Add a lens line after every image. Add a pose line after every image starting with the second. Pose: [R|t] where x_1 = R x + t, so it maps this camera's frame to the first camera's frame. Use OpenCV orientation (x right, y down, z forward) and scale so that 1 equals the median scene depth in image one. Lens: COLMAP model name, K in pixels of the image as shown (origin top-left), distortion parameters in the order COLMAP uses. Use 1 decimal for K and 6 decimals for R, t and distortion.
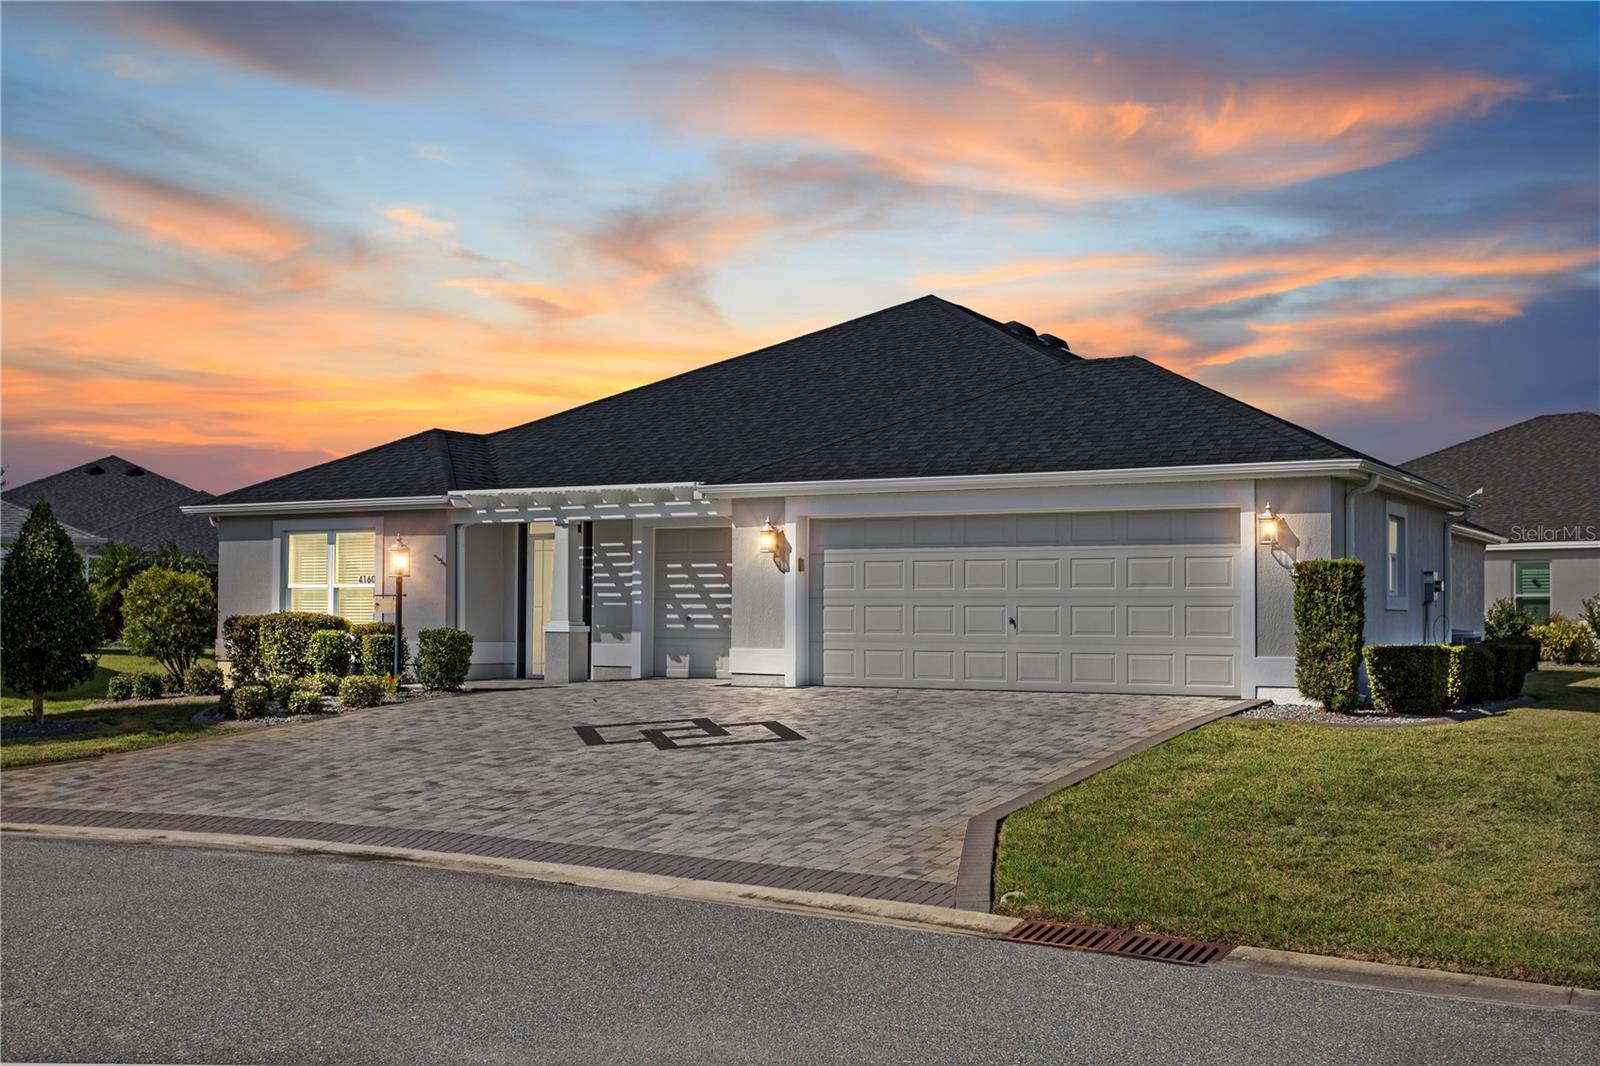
lens RADIAL K [[1846.8, 0, 800.0], [0, 1846.8, 533.0], [0, 0, 1]] dist [0.008141, 0.011201]
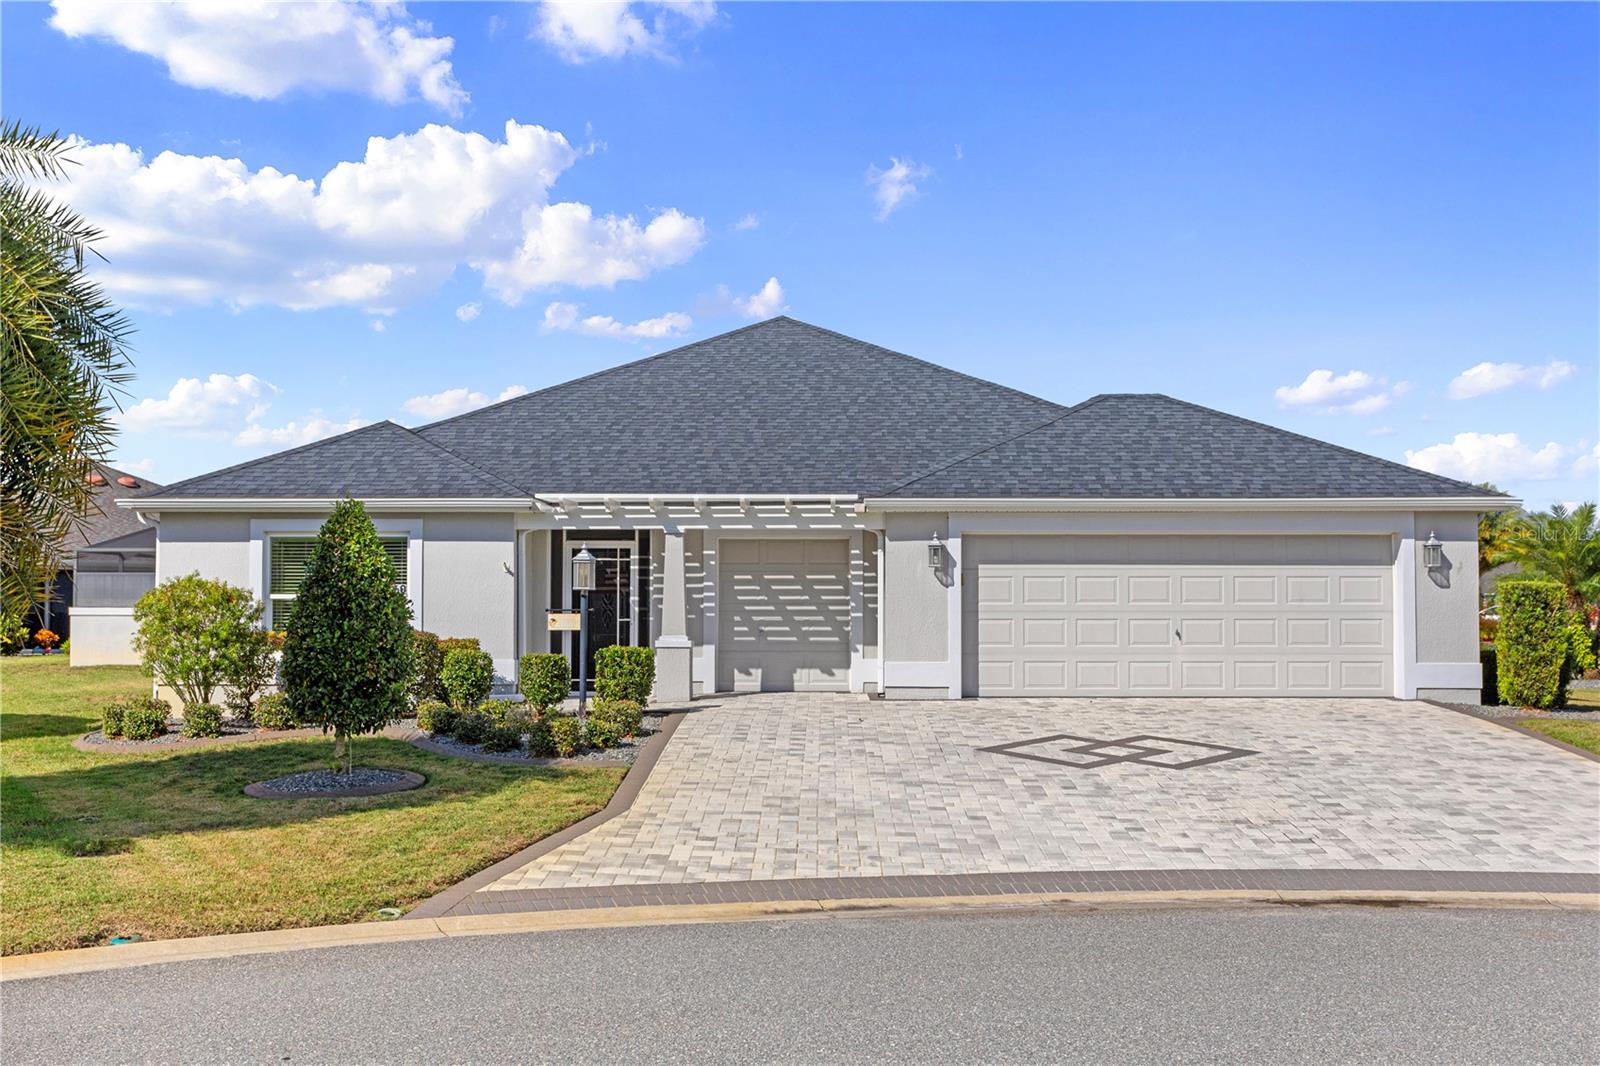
lens RADIAL K [[1683.6, 0, 800.0], [0, 1683.6, 533.0], [0, 0, 1]] dist [0.017729, 0.018282]
pose [[0.860404, 0.020390, 0.509204, -0.541166], [-0.020127, 0.999779, -0.006024, -0.000875], [-0.509215, -0.005066, 0.860625, 0.237668]]
